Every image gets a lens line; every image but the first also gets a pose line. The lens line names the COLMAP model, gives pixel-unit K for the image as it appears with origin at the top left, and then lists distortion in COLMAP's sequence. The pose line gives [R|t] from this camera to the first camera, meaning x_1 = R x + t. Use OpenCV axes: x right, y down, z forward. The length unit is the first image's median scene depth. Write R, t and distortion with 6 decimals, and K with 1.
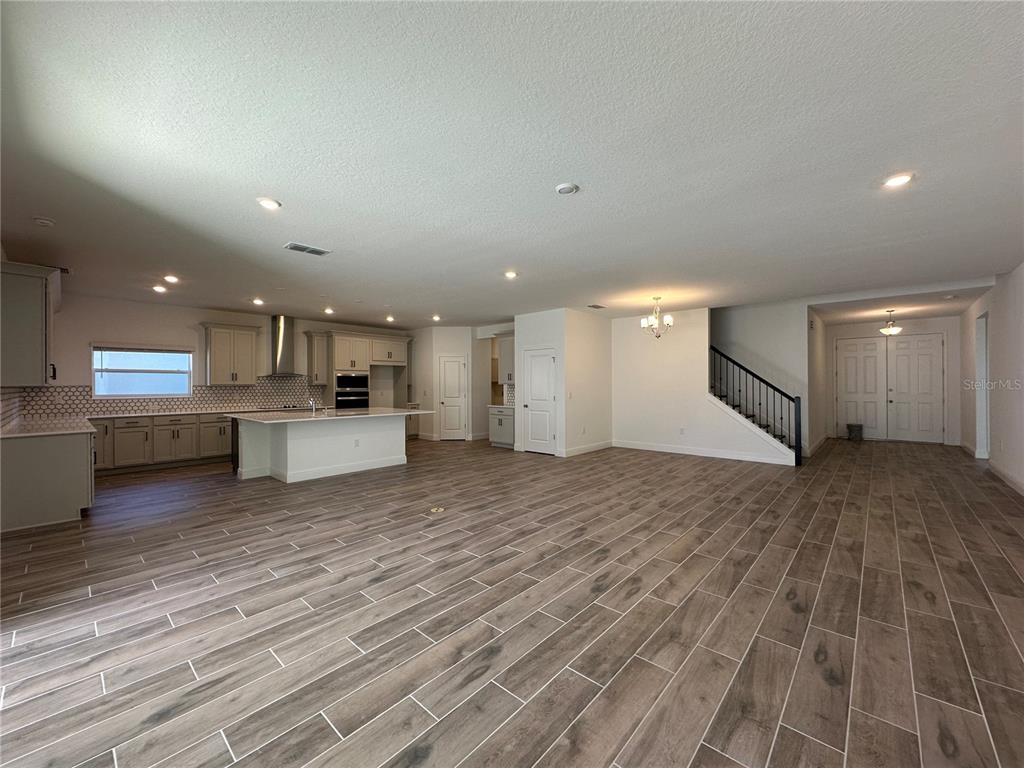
lens RADIAL K [[407.8, 0, 512.1], [0, 407.8, 384.0], [0, 0, 1]] dist [-0.004798, 0.001596]
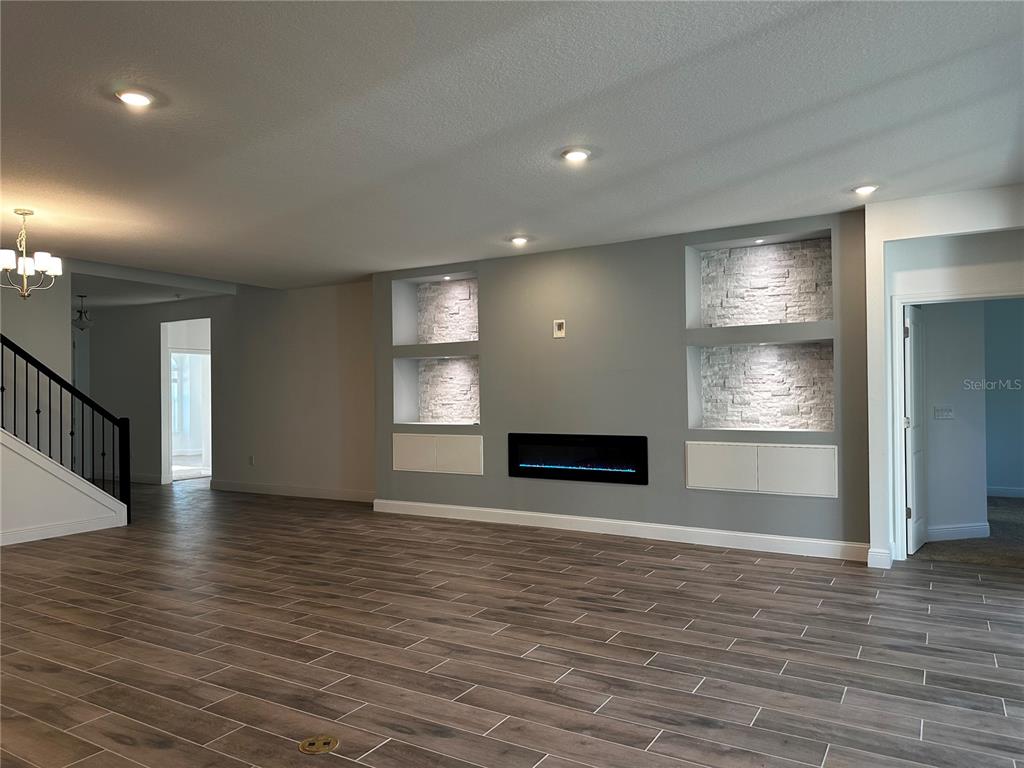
lens RADIAL K [[721.2, 0, 511.7], [0, 721.2, 383.2], [0, 0, 1]] dist [0.057914, -0.063527]
pose [[-0.194378, 0.016464, 0.980789, -0.809175], [0.009666, 0.999843, -0.014868, 0.000721], [-0.980879, 0.006590, -0.194506, 0.907410]]
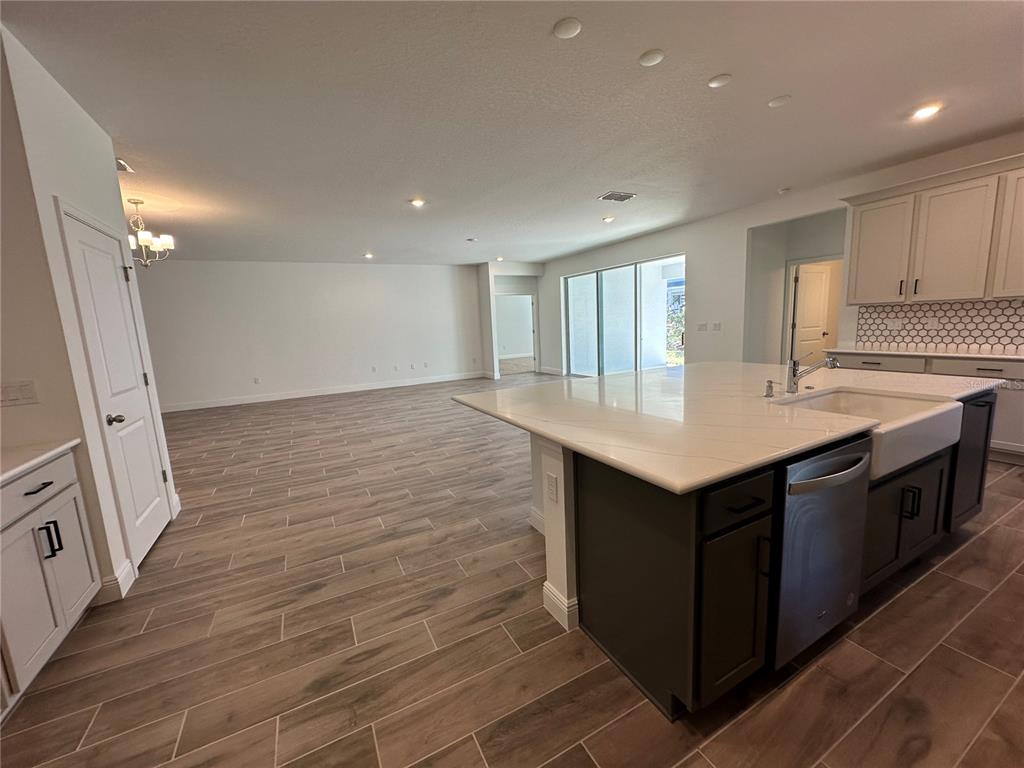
lens RADIAL K [[407.8, 0, 512.2], [0, 407.8, 384.8], [0, 0, 1]] dist [-0.004798, 0.001596]
pose [[-0.936094, -0.005430, 0.351708, -0.578276], [0.050257, 0.987558, 0.149011, 0.002900], [-0.348141, 0.157164, -0.924174, 2.057510]]
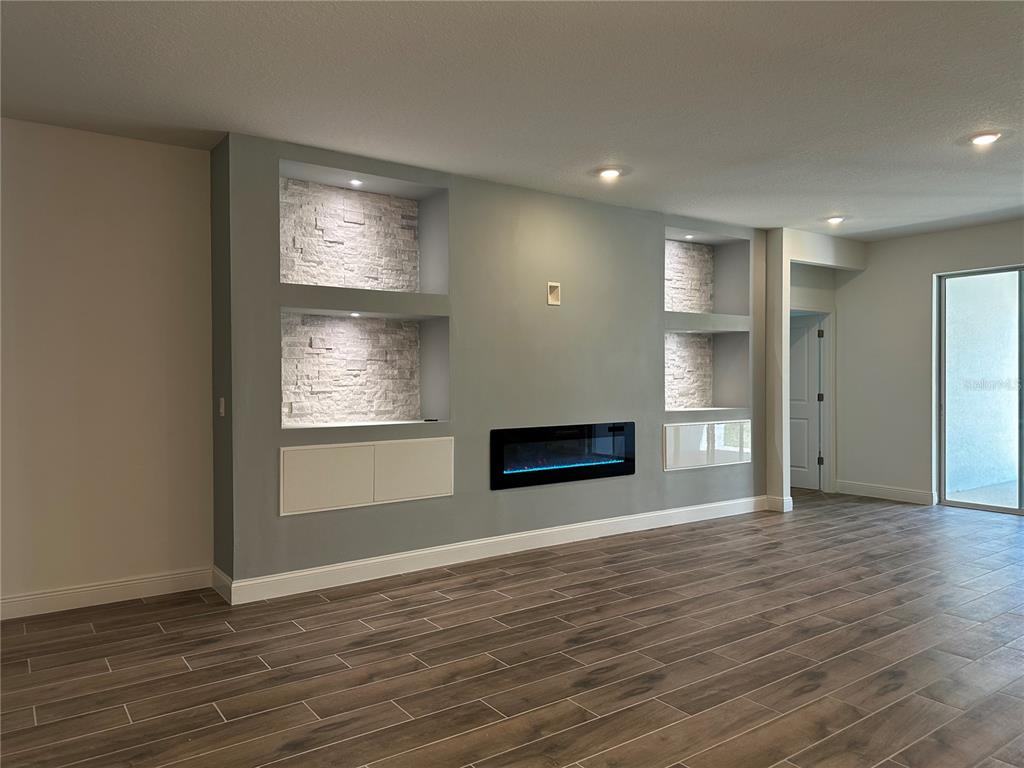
lens RADIAL K [[721.2, 0, 522.1], [0, 721.2, 384.3], [0, 0, 1]] dist [0.057914, -0.063527]
pose [[-0.979202, 0.002357, 0.202874, 0.493738], [0.004230, 0.999952, 0.008796, 0.005128], [-0.202844, 0.009471, -0.979165, 1.719540]]
